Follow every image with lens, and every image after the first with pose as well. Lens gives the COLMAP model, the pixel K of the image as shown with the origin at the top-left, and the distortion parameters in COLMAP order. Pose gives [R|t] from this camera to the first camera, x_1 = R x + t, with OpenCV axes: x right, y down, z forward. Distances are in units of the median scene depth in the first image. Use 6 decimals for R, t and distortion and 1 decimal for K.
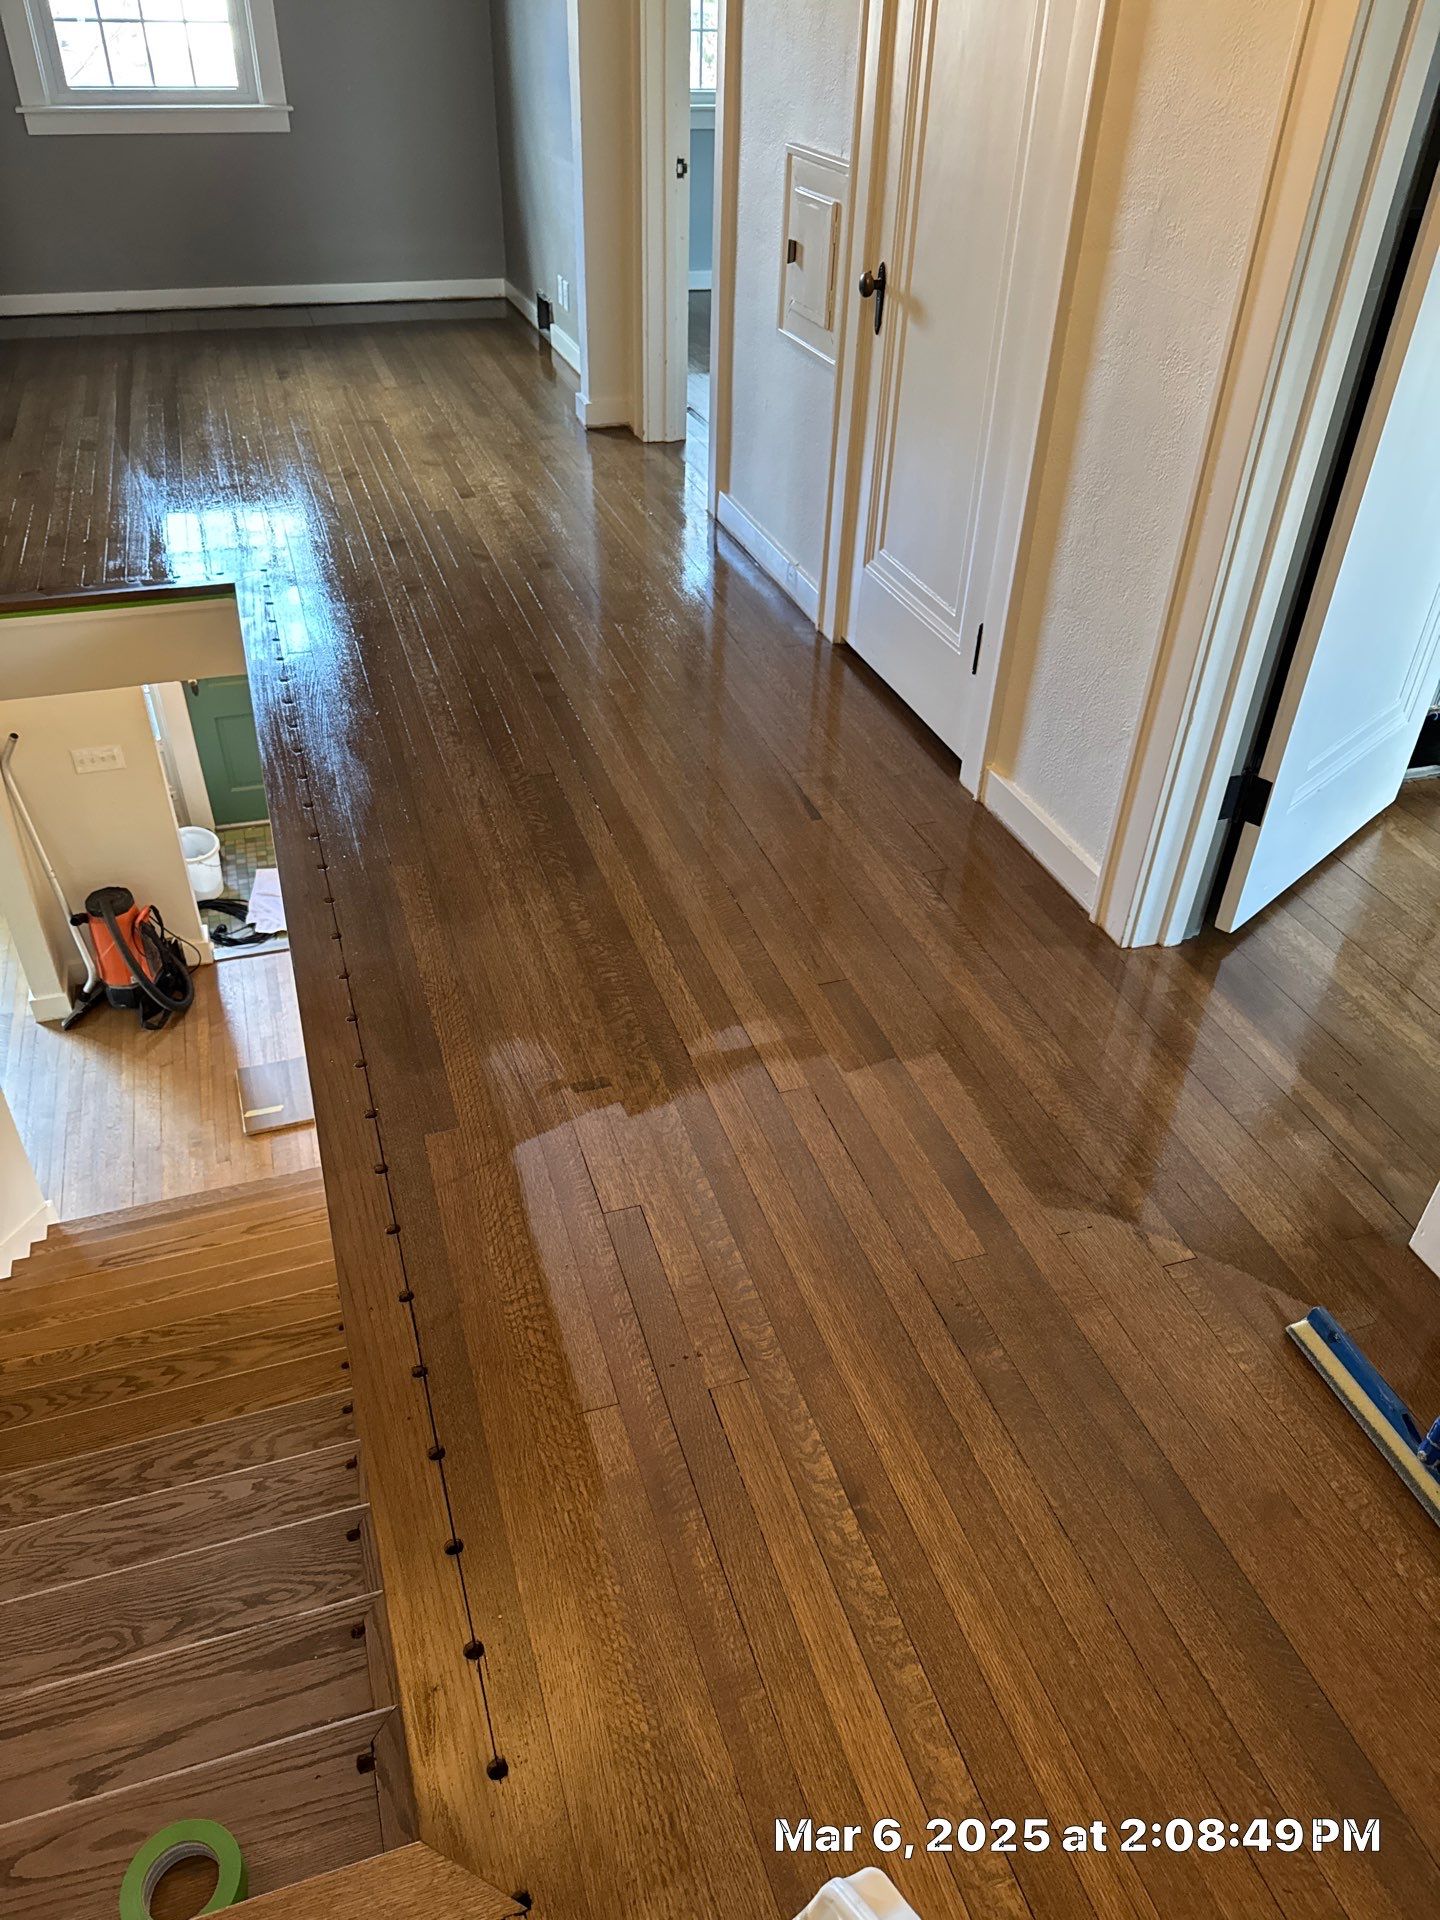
lens RADIAL K [[1341.7, 0, 710.9], [0, 1341.7, 974.3], [0, 0, 1]] dist [0.048437, -0.053276]
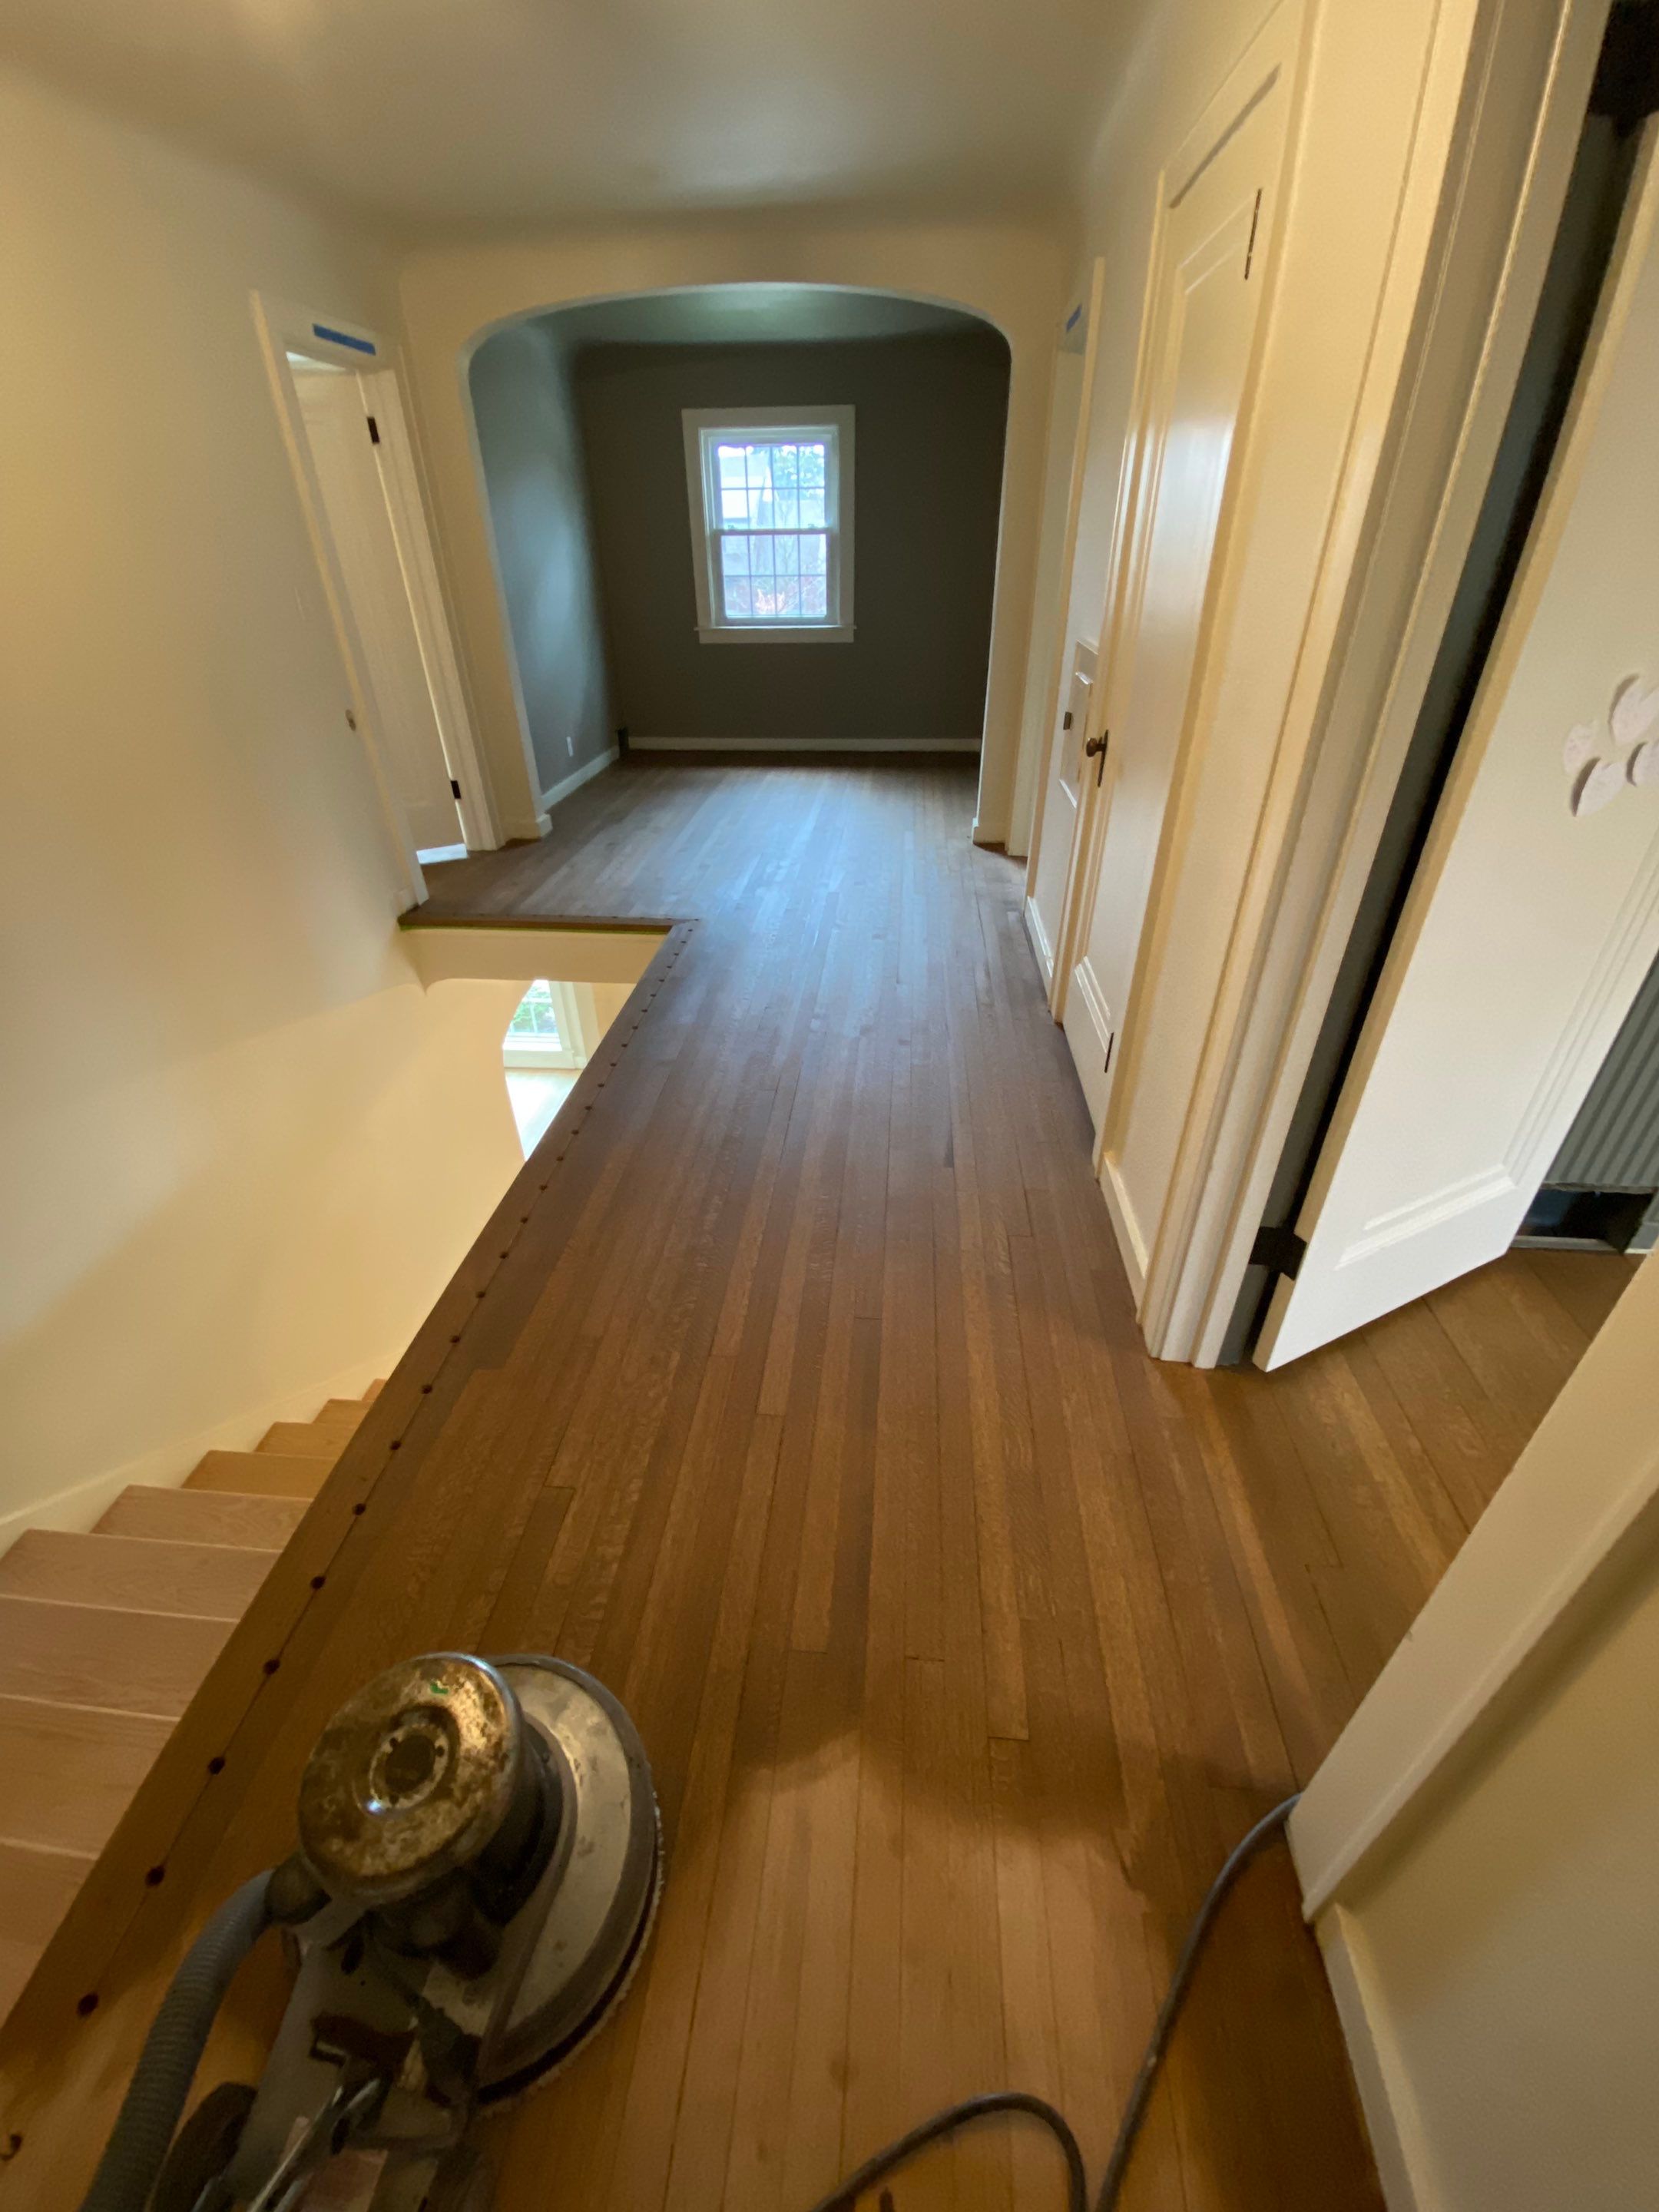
lens RADIAL K [[896.6, 0, 827.4], [0, 896.6, 1103.2], [0, 0, 1]] dist [-0.006564, 0.000062]
pose [[0.919476, 0.178124, -0.350480, 0.231620], [-0.208387, 0.976753, -0.050284, -0.102518], [0.333375, 0.119270, 0.935219, 0.198960]]
